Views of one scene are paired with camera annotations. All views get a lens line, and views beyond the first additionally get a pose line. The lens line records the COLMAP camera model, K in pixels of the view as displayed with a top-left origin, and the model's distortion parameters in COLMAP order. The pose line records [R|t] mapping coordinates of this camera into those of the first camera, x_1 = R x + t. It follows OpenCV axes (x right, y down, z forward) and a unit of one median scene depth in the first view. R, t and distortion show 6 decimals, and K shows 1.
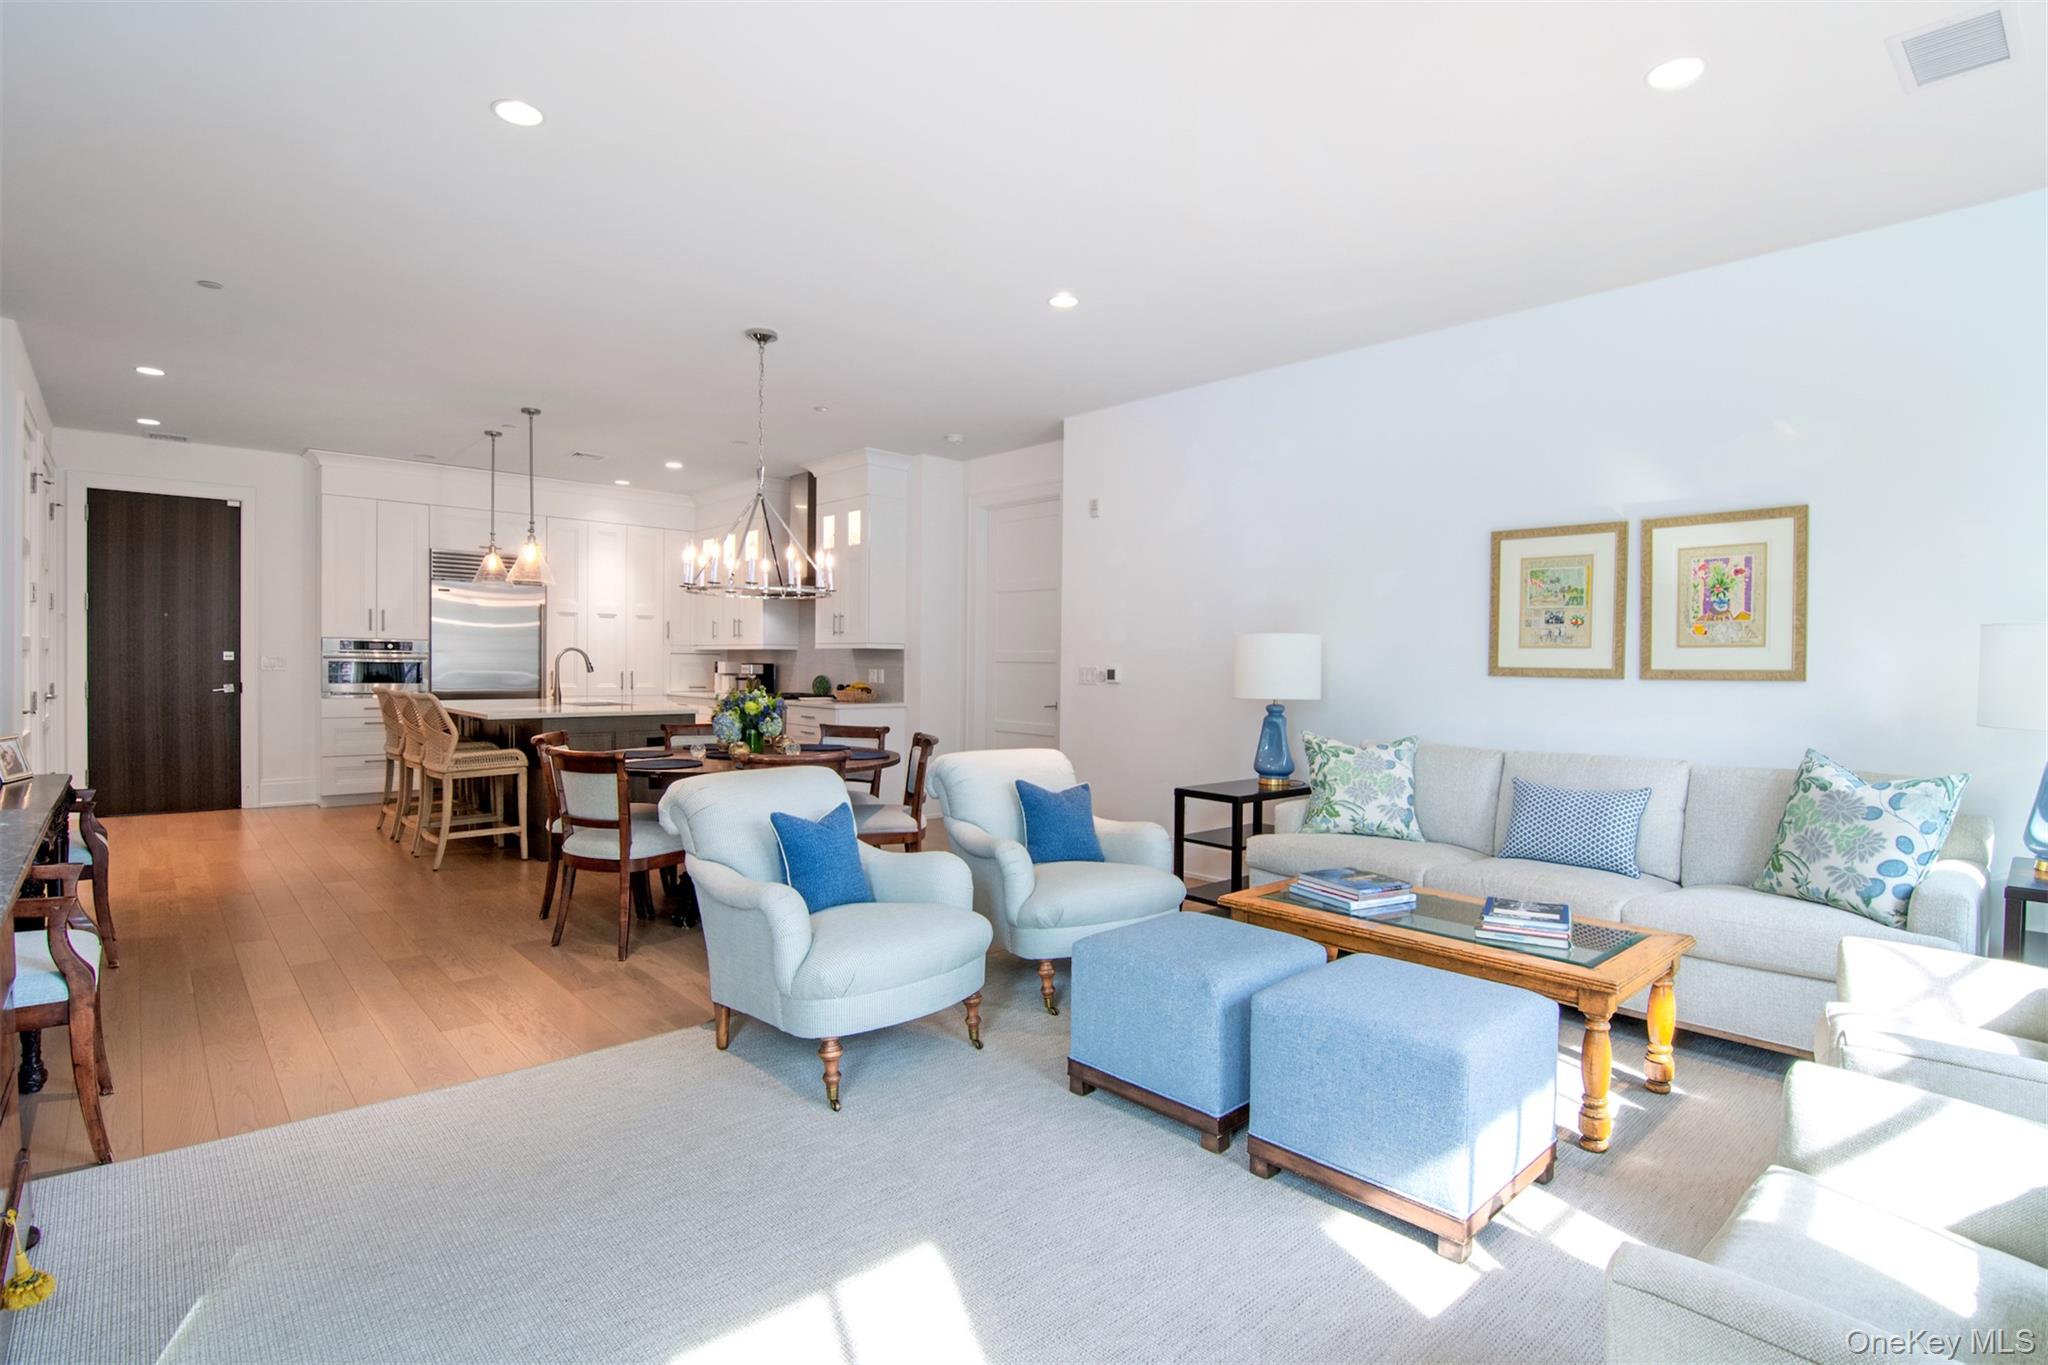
lens RADIAL K [[1025.4, 0, 1042.3], [0, 1025.4, 688.3], [0, 0, 1]] dist [-0.015667, -0.001020]
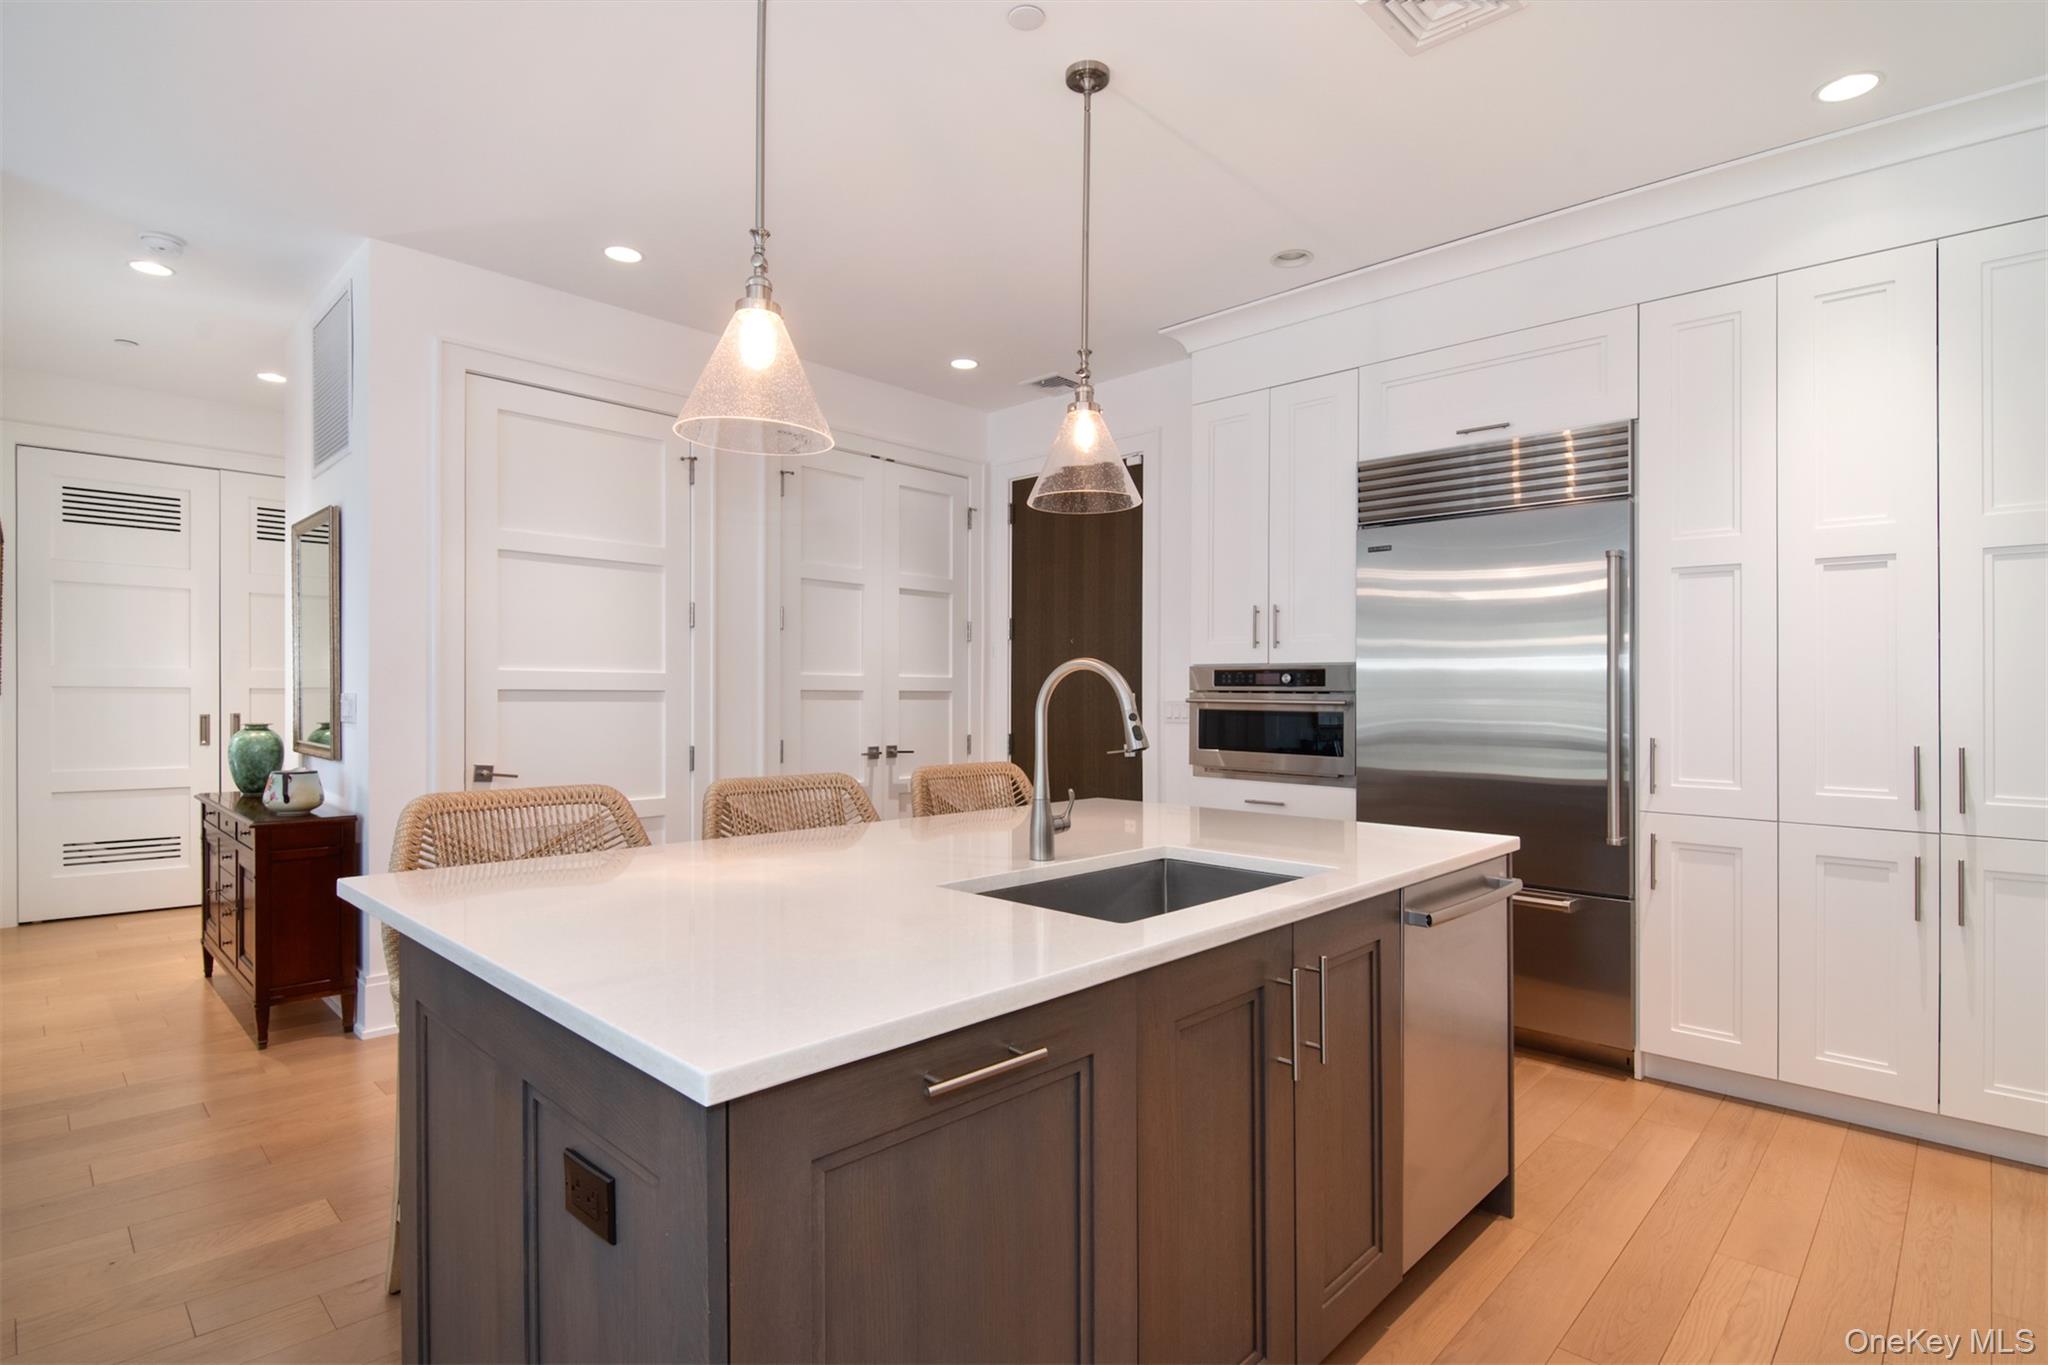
lens RADIAL K [[967.5, 0, 1014.0], [0, 967.5, 689.8], [0, 0, 1]] dist [0.000735, -0.013500]
pose [[0.095526, -0.012958, -0.995343, -0.236058], [-0.025091, 0.999566, -0.015421, -0.031810], [0.995111, 0.026447, 0.095159, 1.020261]]
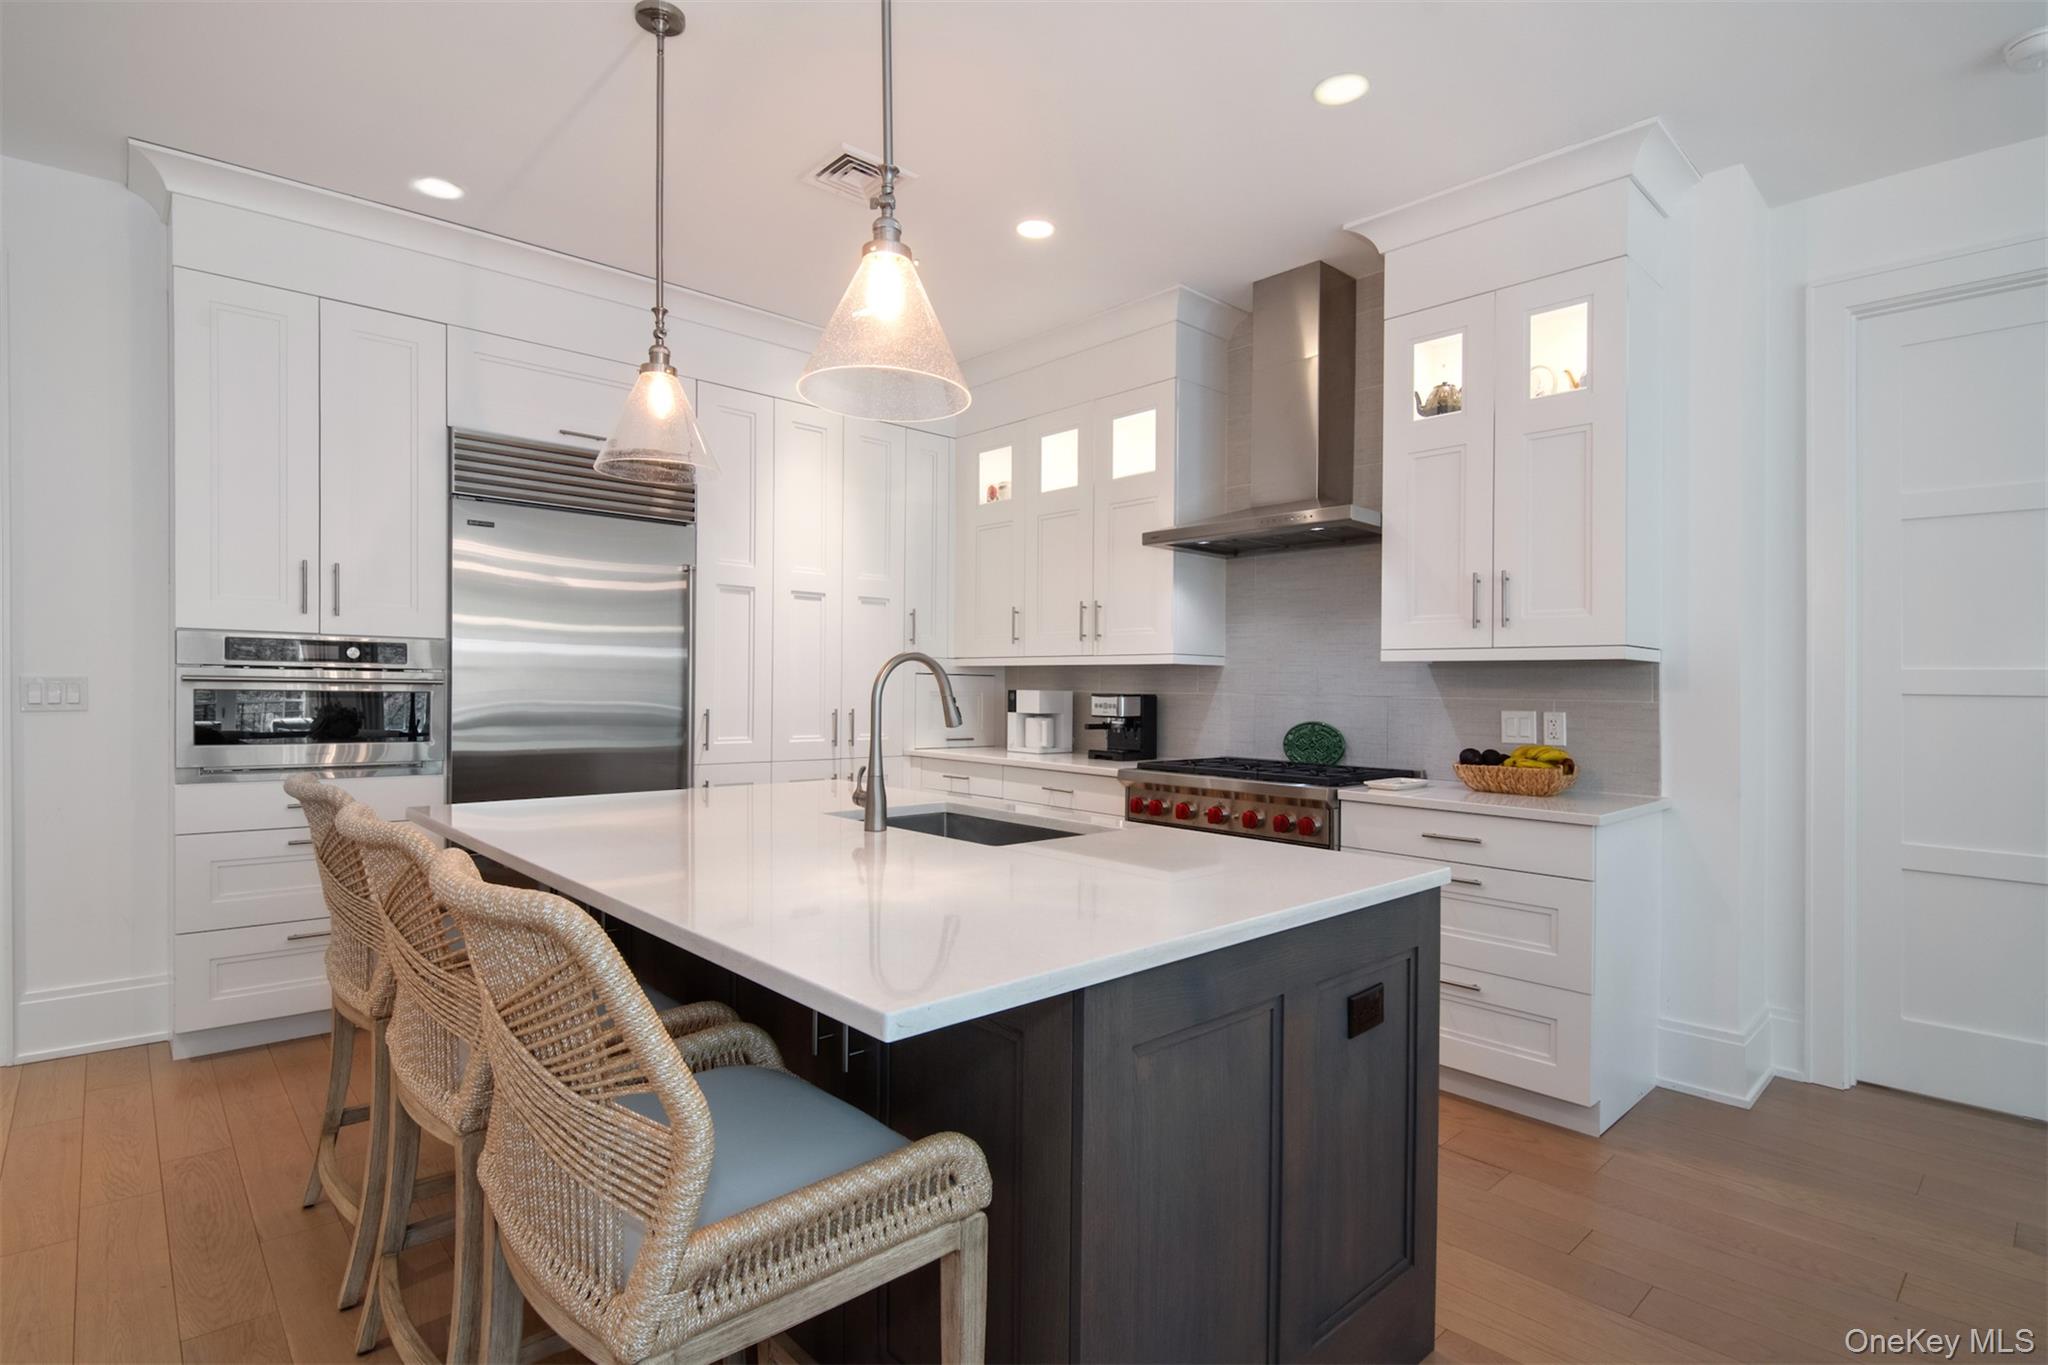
lens RADIAL K [[998.5, 0, 1042.0], [0, 998.5, 708.0], [0, 0, 1]] dist [-0.020085, -0.001090]
pose [[0.999646, 0.000417, 0.026596, -0.458789], [-0.000347, 0.999997, -0.002610, -0.022754], [-0.026597, 0.002600, 0.999643, 0.732260]]
